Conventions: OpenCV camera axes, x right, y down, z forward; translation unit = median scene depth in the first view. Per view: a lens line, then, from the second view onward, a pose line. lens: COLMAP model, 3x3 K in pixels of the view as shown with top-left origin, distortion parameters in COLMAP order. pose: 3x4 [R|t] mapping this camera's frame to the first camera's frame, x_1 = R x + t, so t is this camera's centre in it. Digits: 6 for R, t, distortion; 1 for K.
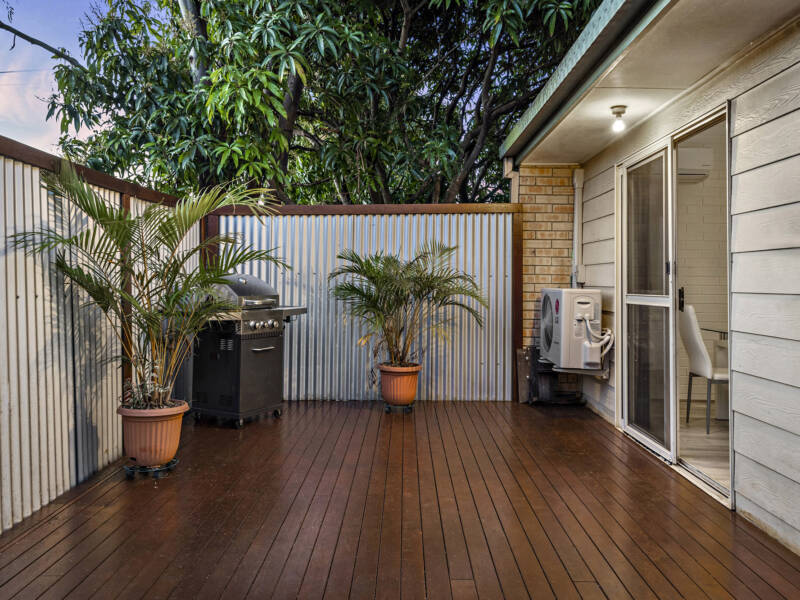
lens RADIAL K [[569.9, 0, 400.0], [0, 569.9, 300.0], [0, 0, 1]] dist [0.000223, -0.000561]
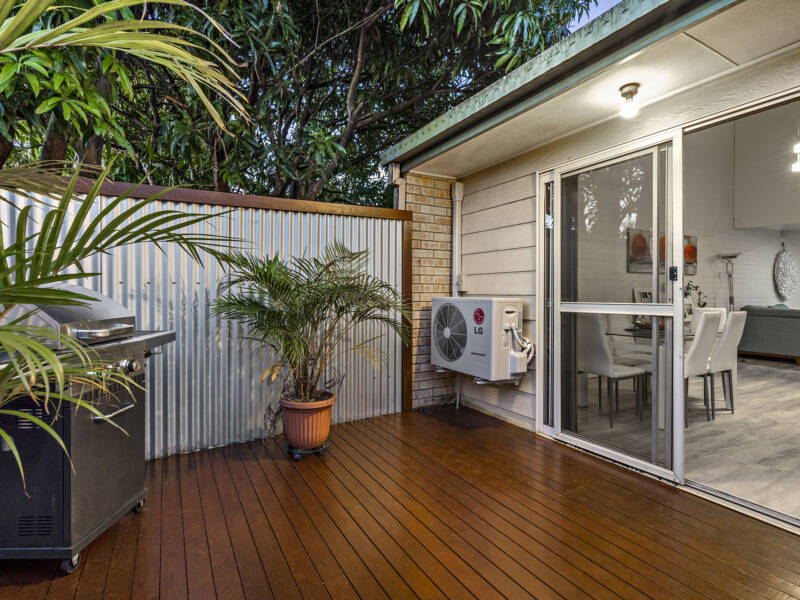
lens RADIAL K [[405.3, 0, 399.1], [0, 405.3, 306.9], [0, 0, 1]] dist [0.000033, -0.000718]
pose [[0.876054, -0.029372, 0.481318, -0.160887], [0.027247, 0.999564, 0.011406, -0.015291], [-0.481443, 0.003122, 0.876472, 0.444504]]
